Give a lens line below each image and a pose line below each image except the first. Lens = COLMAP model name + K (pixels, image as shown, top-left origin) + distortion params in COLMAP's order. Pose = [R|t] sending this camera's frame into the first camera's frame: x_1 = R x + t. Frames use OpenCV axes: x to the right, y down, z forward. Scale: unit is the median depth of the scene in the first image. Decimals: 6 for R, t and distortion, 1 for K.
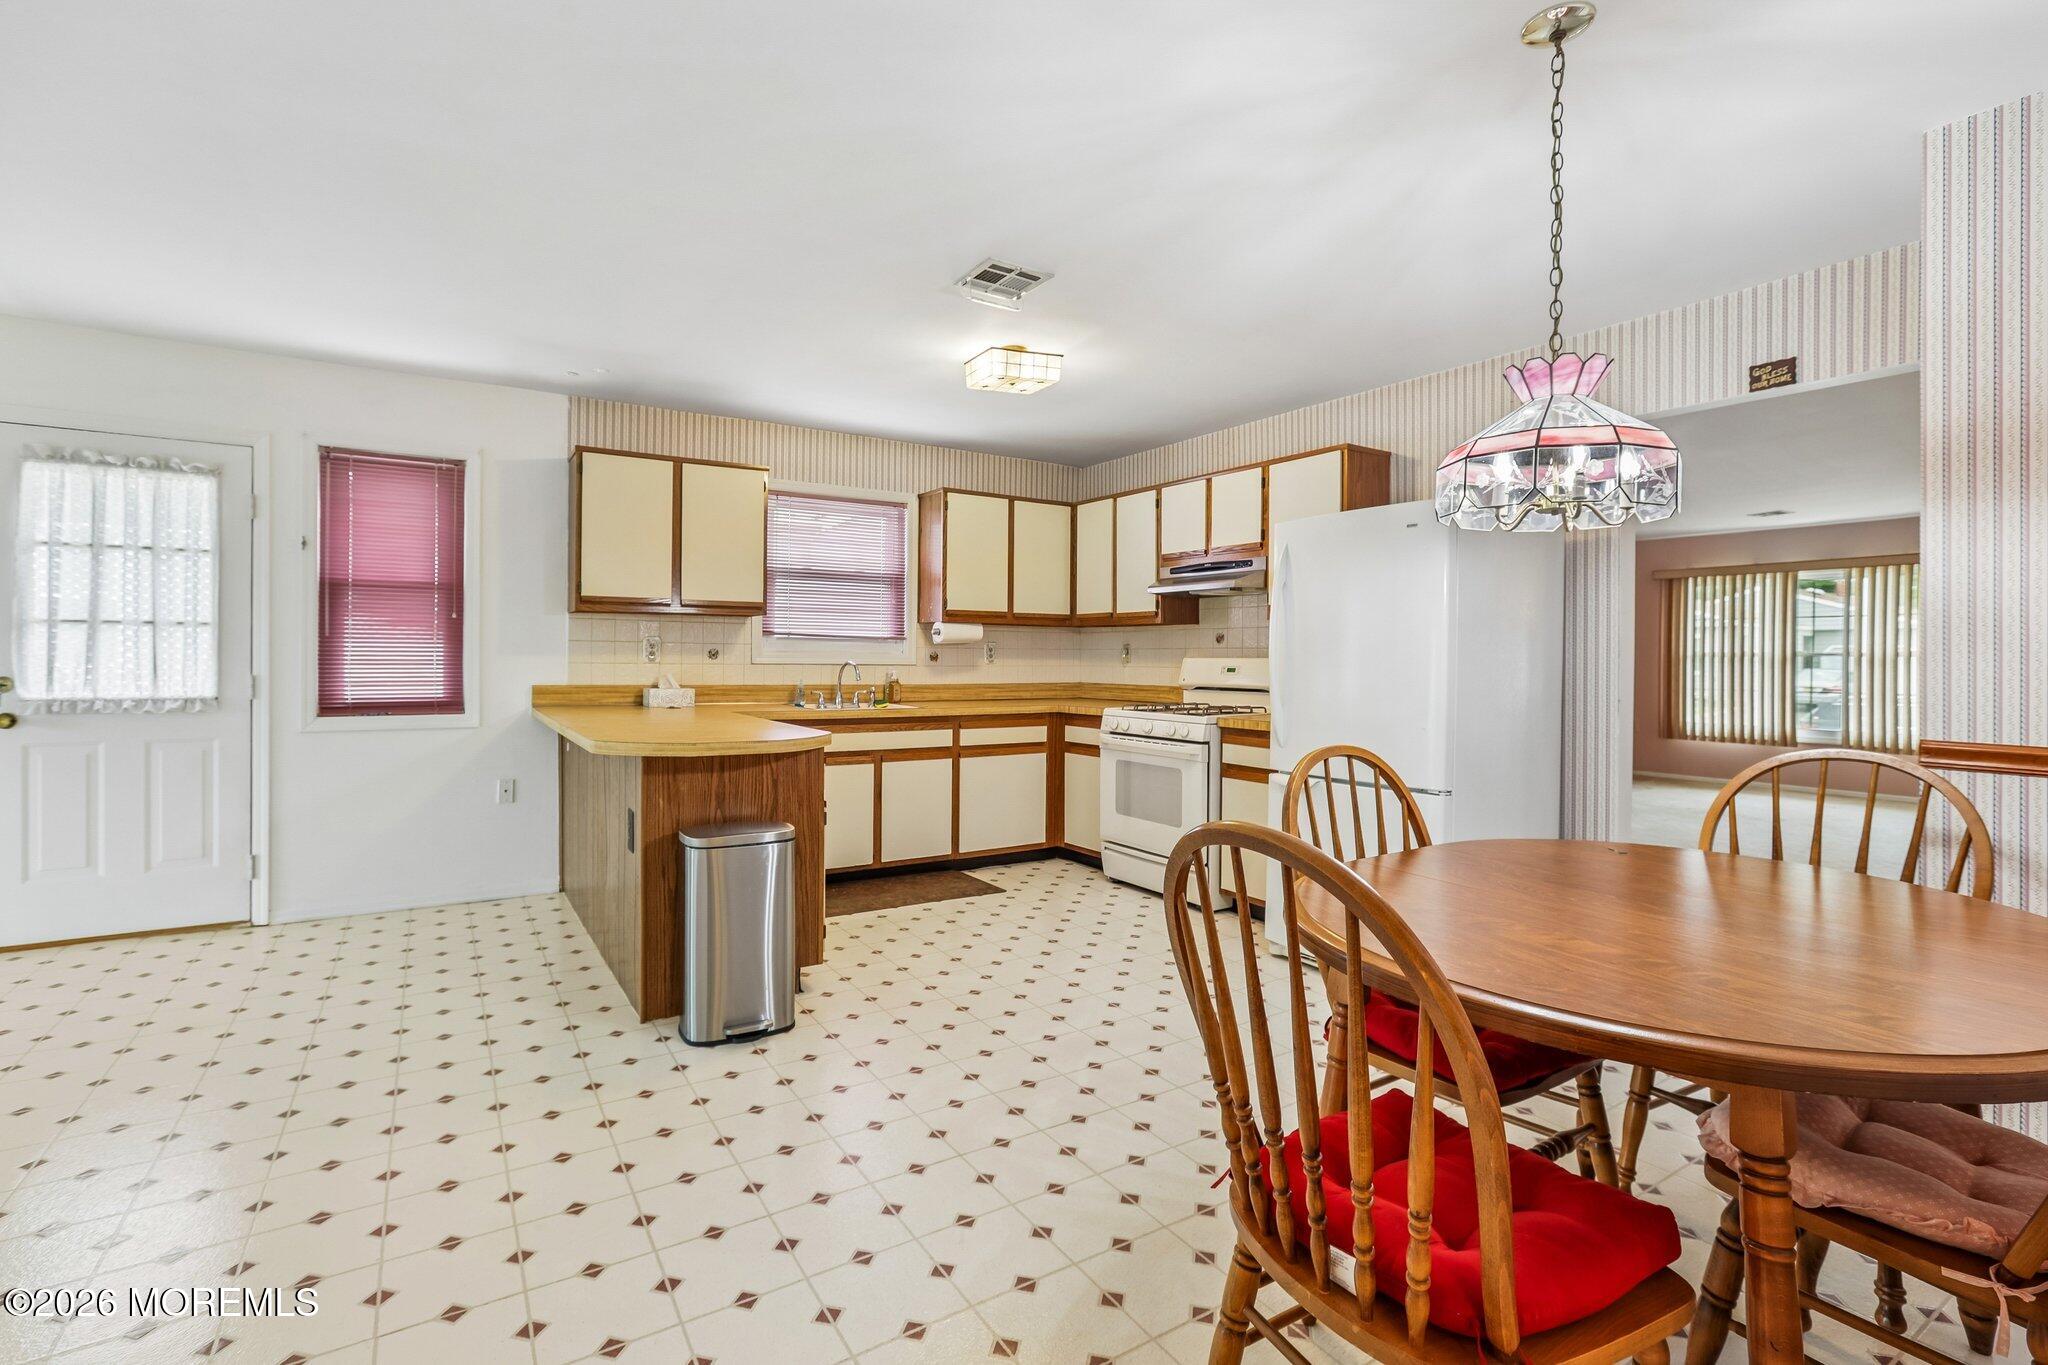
lens RADIAL K [[947.7, 0, 985.7], [0, 947.7, 658.6], [0, 0, 1]] dist [-0.029523, 0.011914]
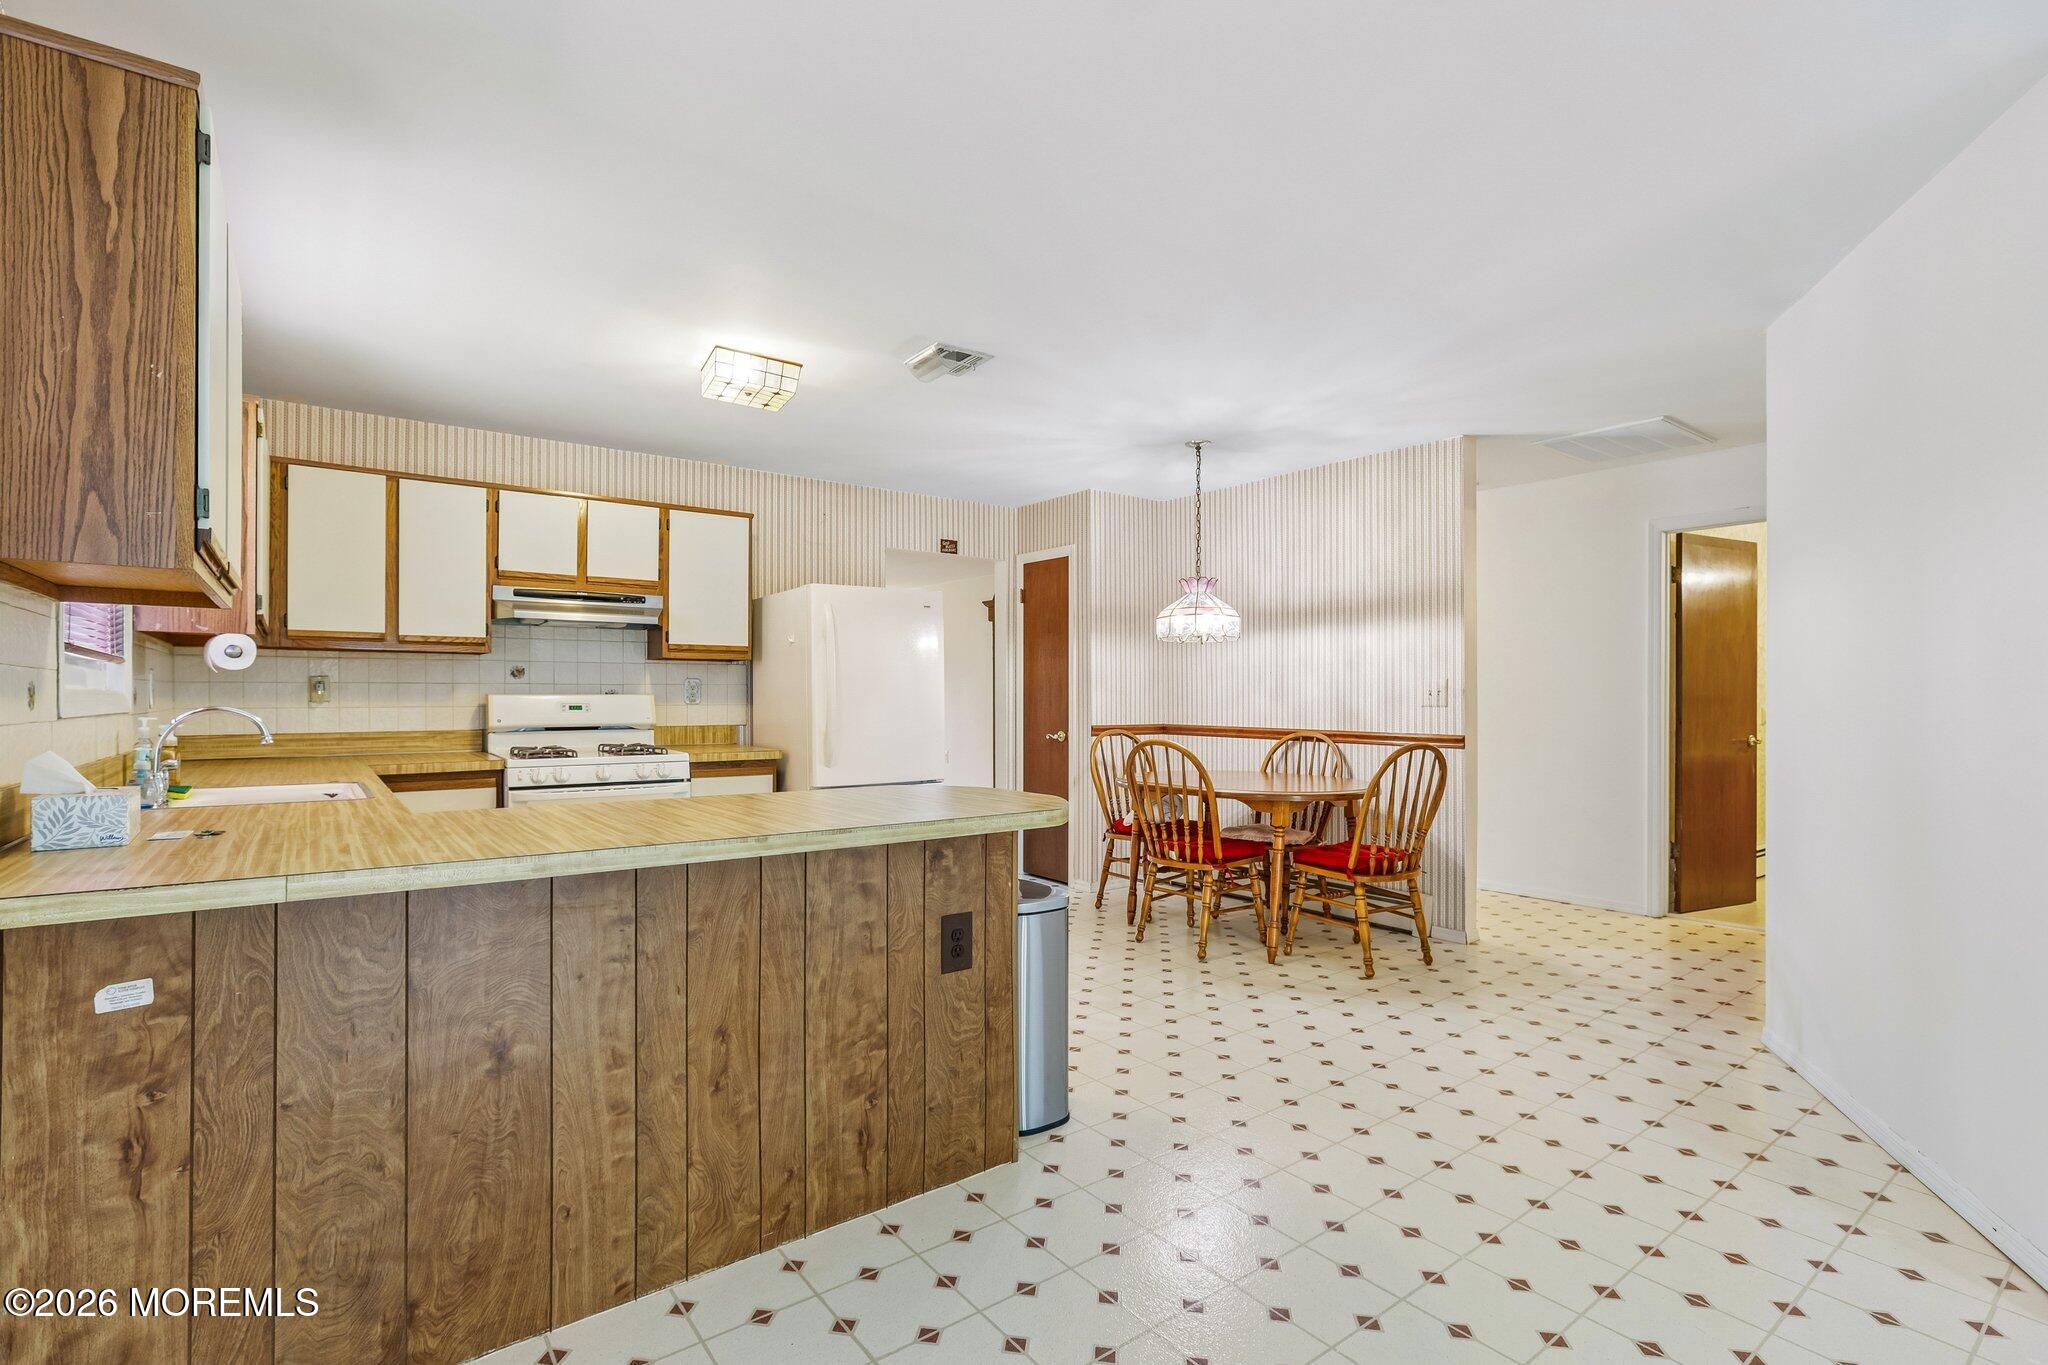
lens RADIAL K [[957.6, 0, 1028.3], [0, 957.6, 687.7], [0, 0, 1]] dist [-0.033721, 0.016787]
pose [[-0.110064, -0.001288, 0.993924, -0.746593], [-0.000457, 0.999999, 0.001246, -0.008874], [-0.993924, -0.000318, -0.110065, 0.687085]]
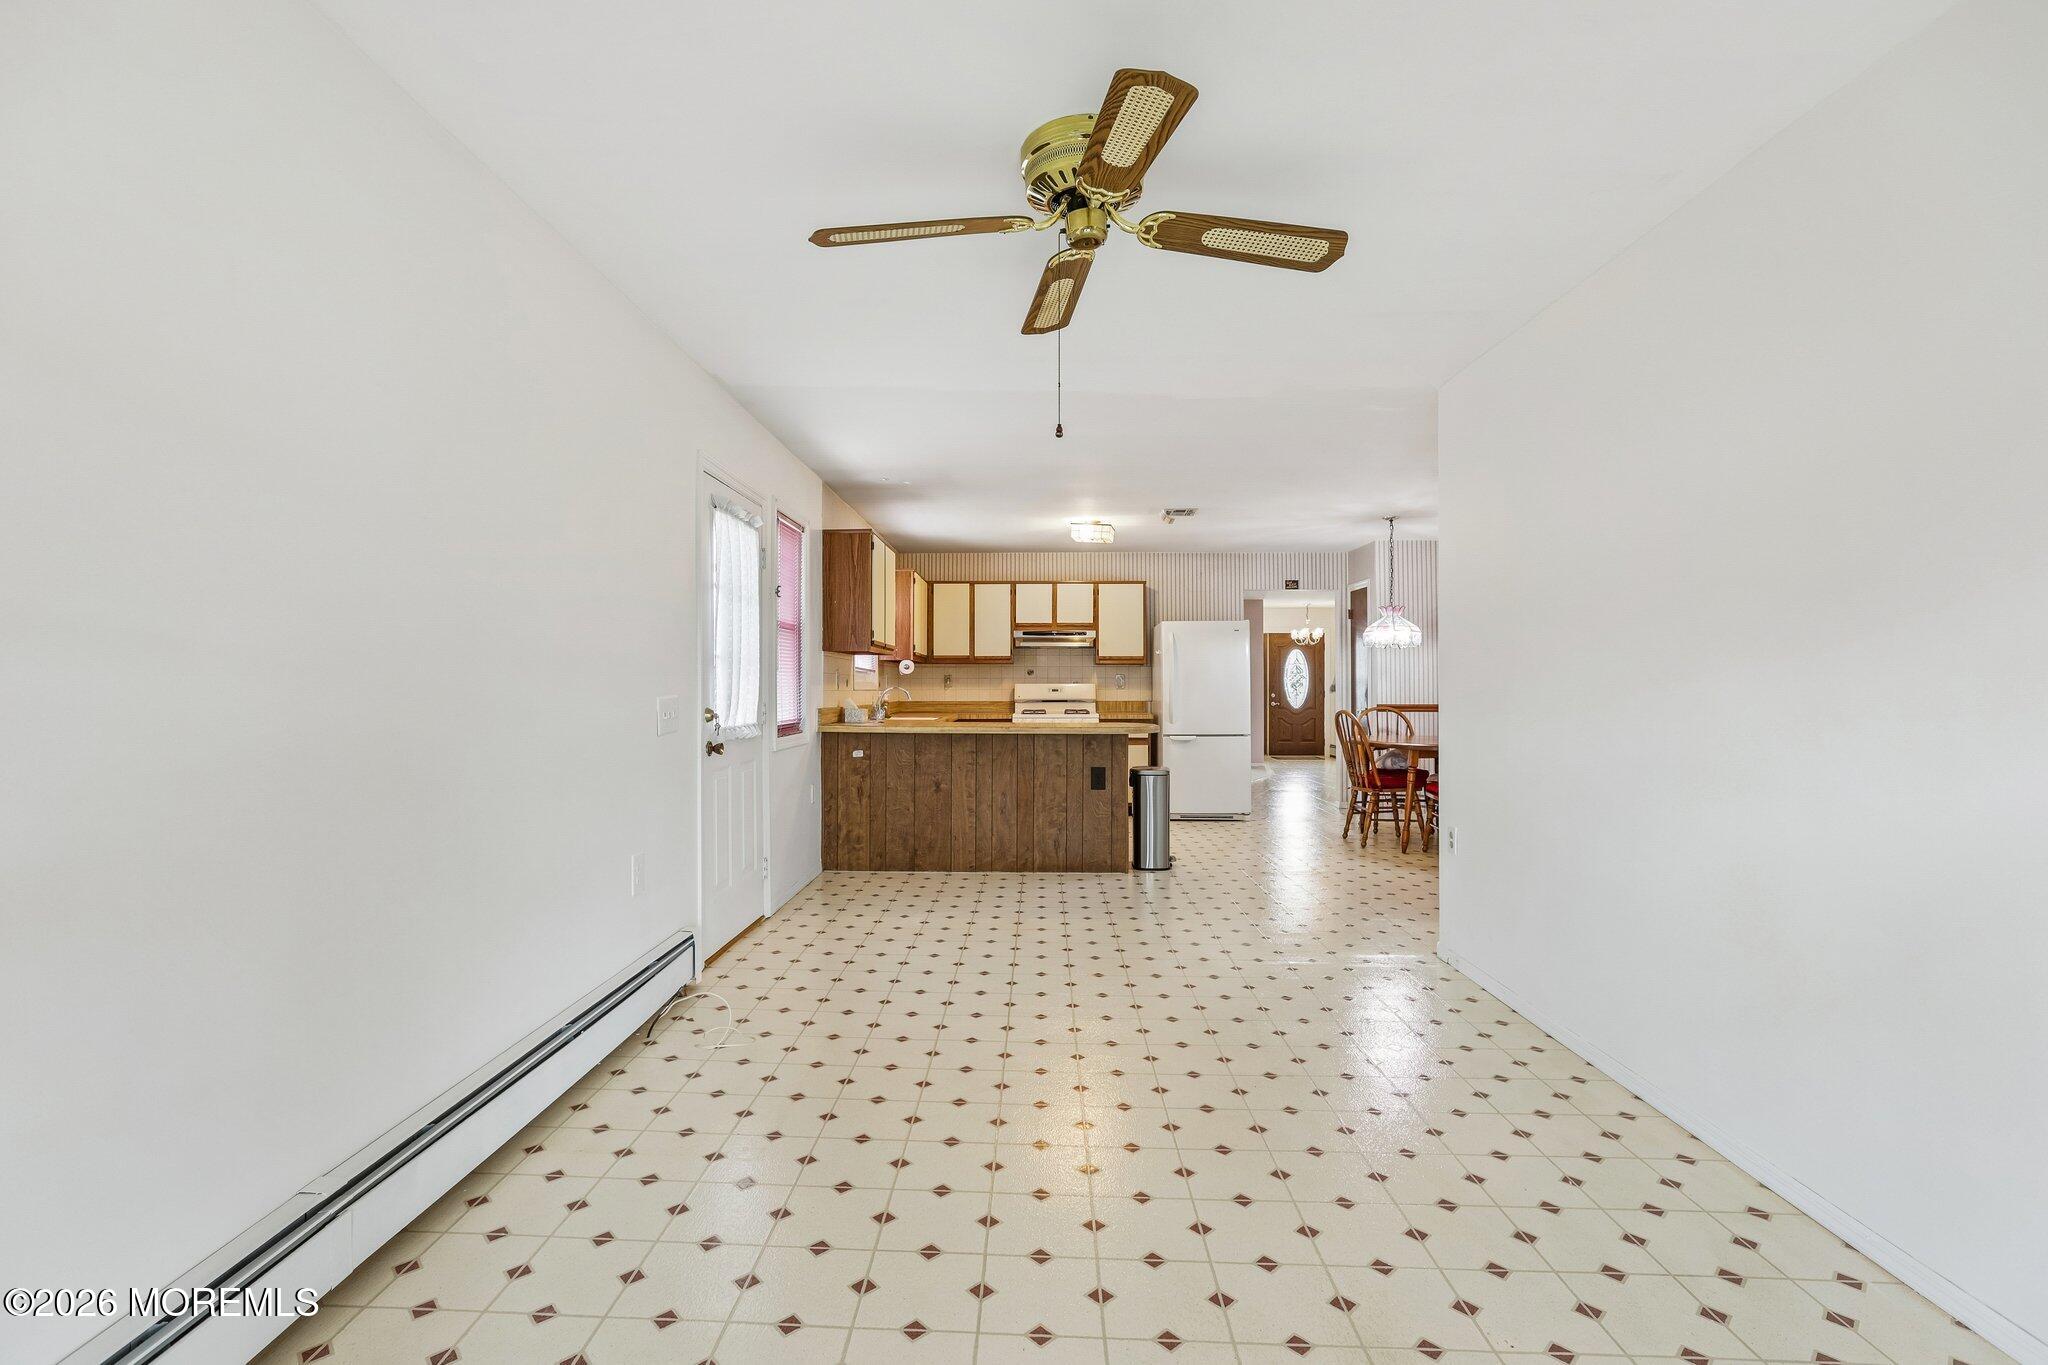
lens RADIAL K [[947.7, 0, 1013.7], [0, 947.7, 681.6], [0, 0, 1]] dist [-0.029523, 0.011914]
pose [[0.540786, -0.004007, 0.841151, -1.357176], [0.006628, 0.999978, 0.000503, -0.005747], [-0.841134, 0.005303, 0.540801, 0.090954]]
